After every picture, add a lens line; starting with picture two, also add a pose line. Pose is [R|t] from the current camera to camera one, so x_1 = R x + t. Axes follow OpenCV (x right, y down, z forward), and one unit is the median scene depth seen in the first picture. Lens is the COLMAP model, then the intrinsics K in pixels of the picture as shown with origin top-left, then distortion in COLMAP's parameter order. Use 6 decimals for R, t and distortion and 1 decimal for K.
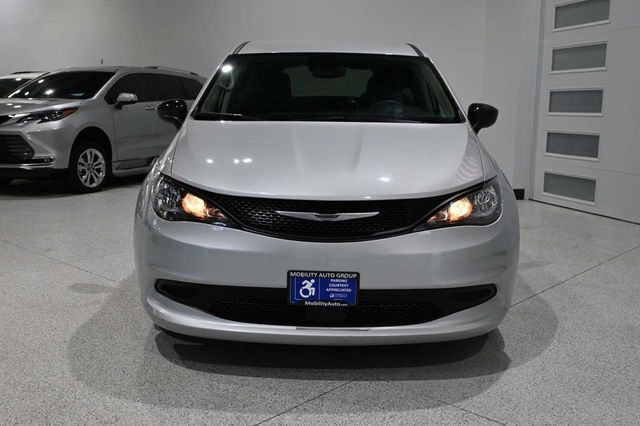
lens RADIAL K [[638.8, 0, 320.0], [0, 638.8, 213.0], [0, 0, 1]] dist [-0.000072, 0.002303]
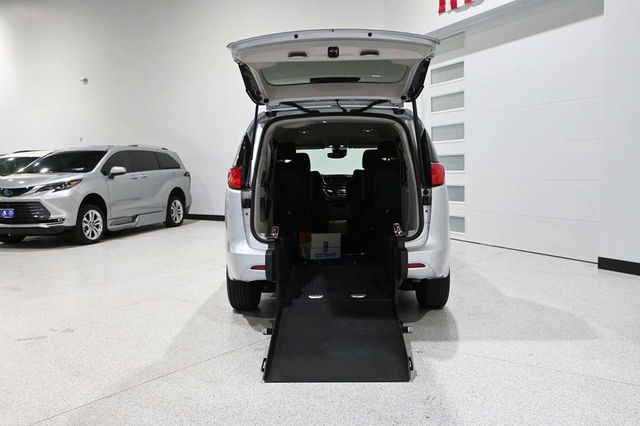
lens RADIAL K [[582.1, 0, 320.0], [0, 582.1, 213.0], [0, 0, 1]] dist [-0.004926, -0.002699]
pose [[0.994242, -0.040338, 0.099275, -0.014431], [0.048685, 0.995347, -0.083149, 0.026732], [-0.095459, 0.087503, 0.991580, -0.220847]]
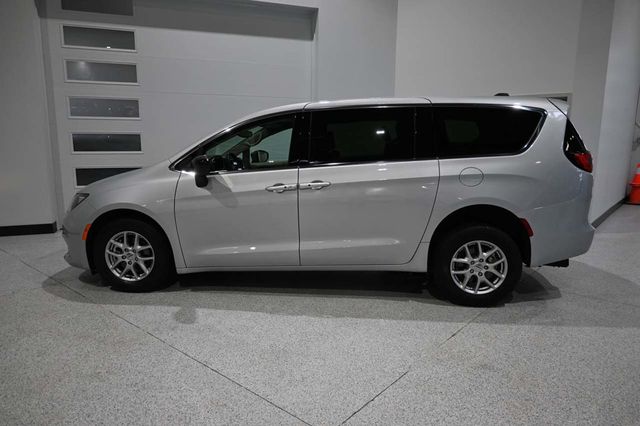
lens RADIAL K [[437.4, 0, 320.0], [0, 437.4, 213.0], [0, 0, 1]] dist [0.001017, 0.000441]
pose [[-0.037131, -0.177587, 0.983404, -0.444031], [0.154786, 0.971184, 0.181224, -0.118555], [-0.987250, 0.158947, -0.008573, 0.556751]]
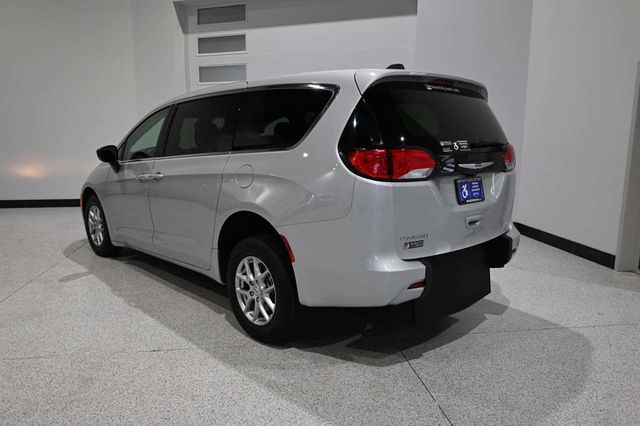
lens RADIAL K [[482.7, 0, 320.0], [0, 482.7, 213.0], [0, 0, 1]] dist [-0.005505, 0.000402]
pose [[0.630415, -0.137280, 0.764023, -0.288122], [0.128243, 0.989132, 0.071911, -0.046694], [-0.765592, 0.052647, 0.641169, 0.133065]]
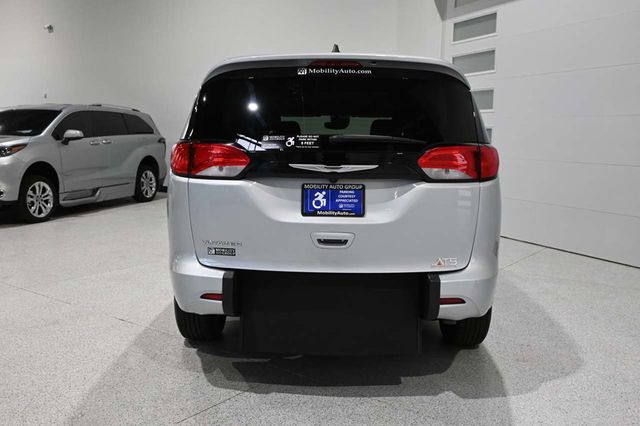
lens RADIAL K [[603.8, 0, 320.0], [0, 603.8, 213.0], [0, 0, 1]] dist [-0.002874, 0.005024]
pose [[0.994490, -0.016262, 0.103563, 0.006936], [0.019650, 0.999302, -0.031782, -0.006054], [-0.102974, 0.033642, 0.994115, -0.061920]]
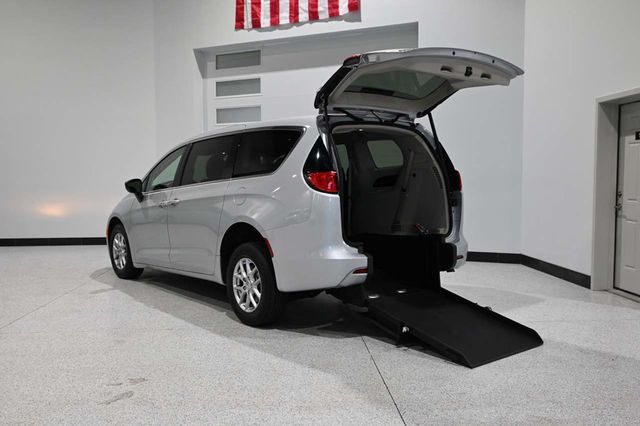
lens RADIAL K [[582.1, 0, 320.0], [0, 582.1, 213.0], [0, 0, 1]] dist [-0.004926, -0.002699]
pose [[0.688857, -0.061540, 0.722280, -0.403131], [0.131527, 0.990462, -0.041051, -0.004606], [-0.712865, 0.123278, 0.690381, -0.041766]]
